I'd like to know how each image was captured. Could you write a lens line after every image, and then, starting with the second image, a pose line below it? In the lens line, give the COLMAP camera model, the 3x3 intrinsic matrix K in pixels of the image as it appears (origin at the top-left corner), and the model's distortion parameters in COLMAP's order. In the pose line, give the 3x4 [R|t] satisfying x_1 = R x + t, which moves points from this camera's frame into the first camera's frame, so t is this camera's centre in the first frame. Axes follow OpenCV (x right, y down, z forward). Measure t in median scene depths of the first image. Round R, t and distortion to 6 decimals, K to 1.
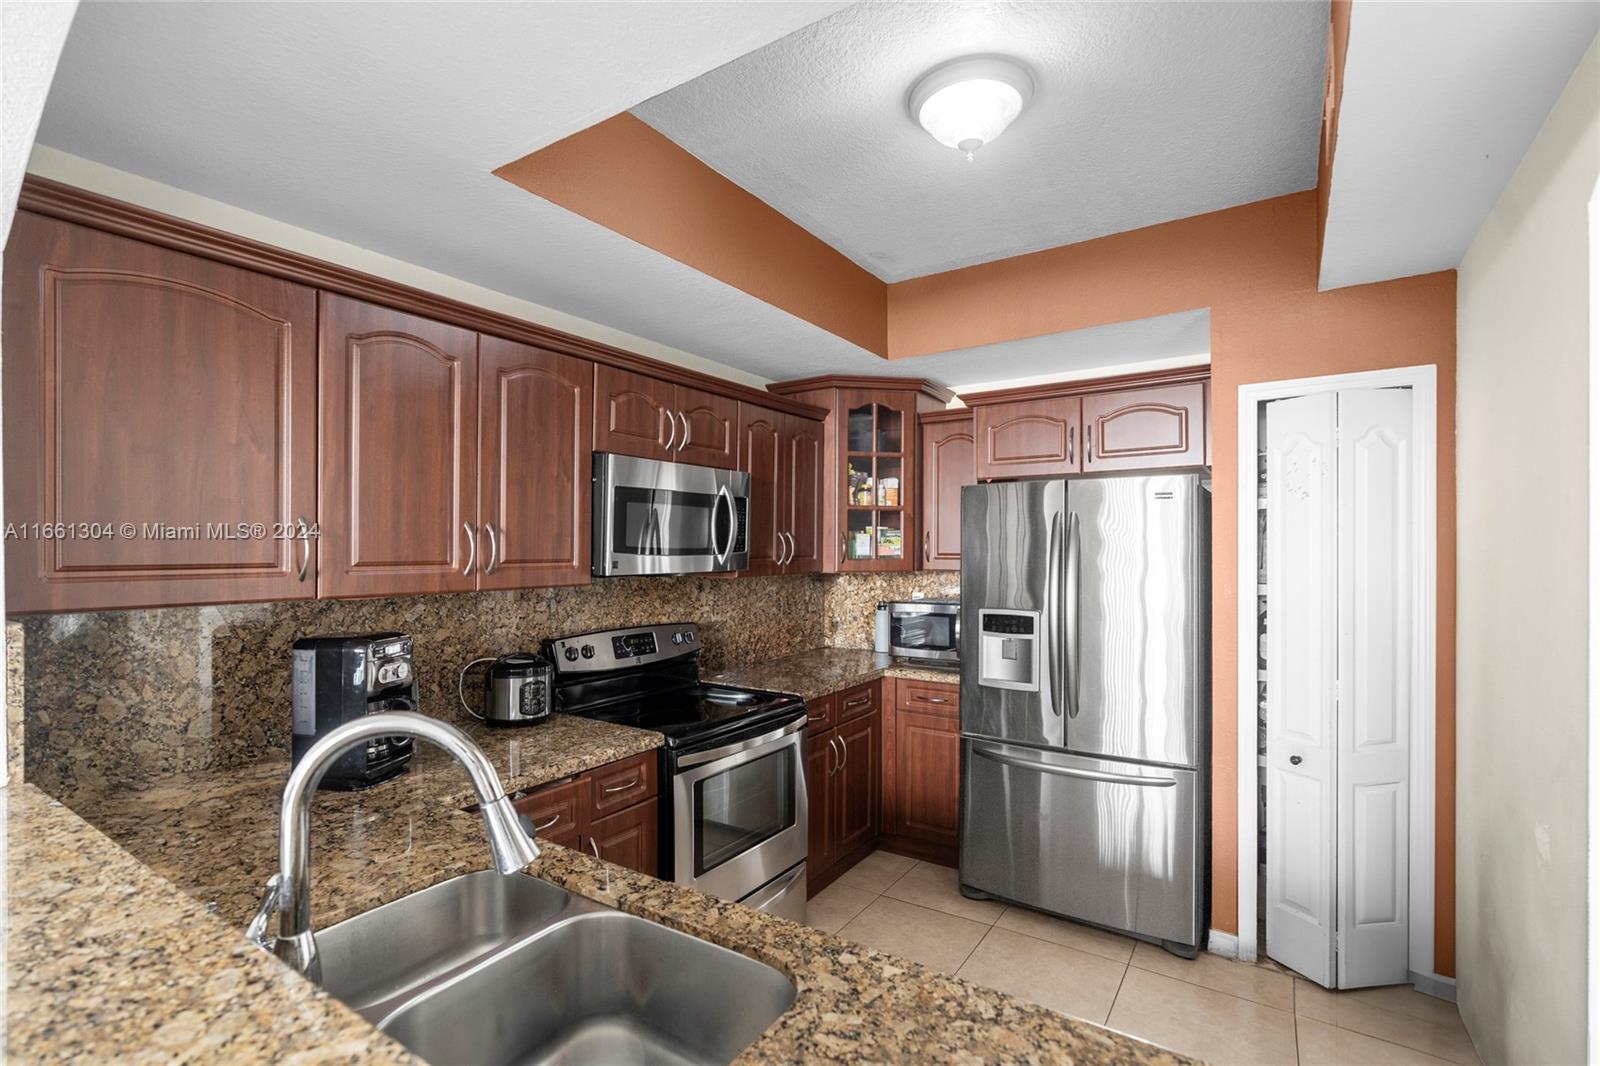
lens RADIAL K [[742.7, 0, 802.2], [0, 742.7, 543.1], [0, 0, 1]] dist [-0.009780, 0.005144]
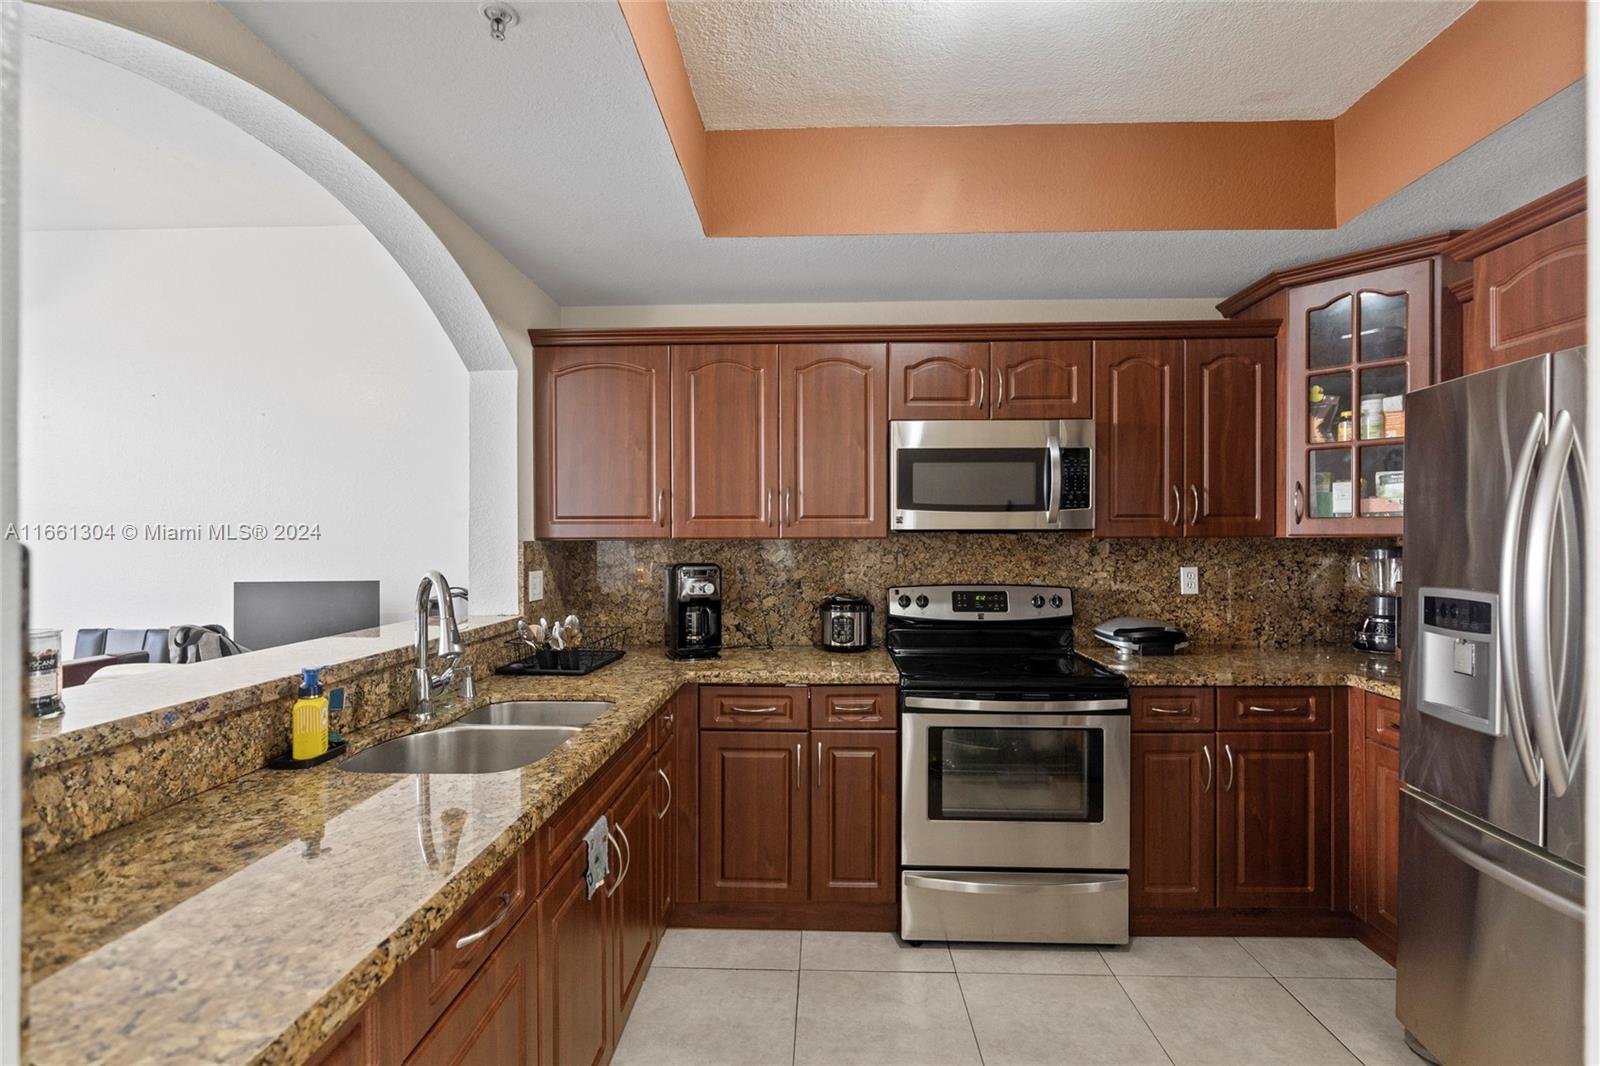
lens RADIAL K [[742.7, 0, 793.6], [0, 742.7, 531.2], [0, 0, 1]] dist [-0.009780, 0.005144]
pose [[0.514840, -0.007588, -0.857253, 0.532382], [0.006925, 0.999965, -0.004693, 0.043145], [0.857259, -0.003520, 0.514874, 0.248625]]
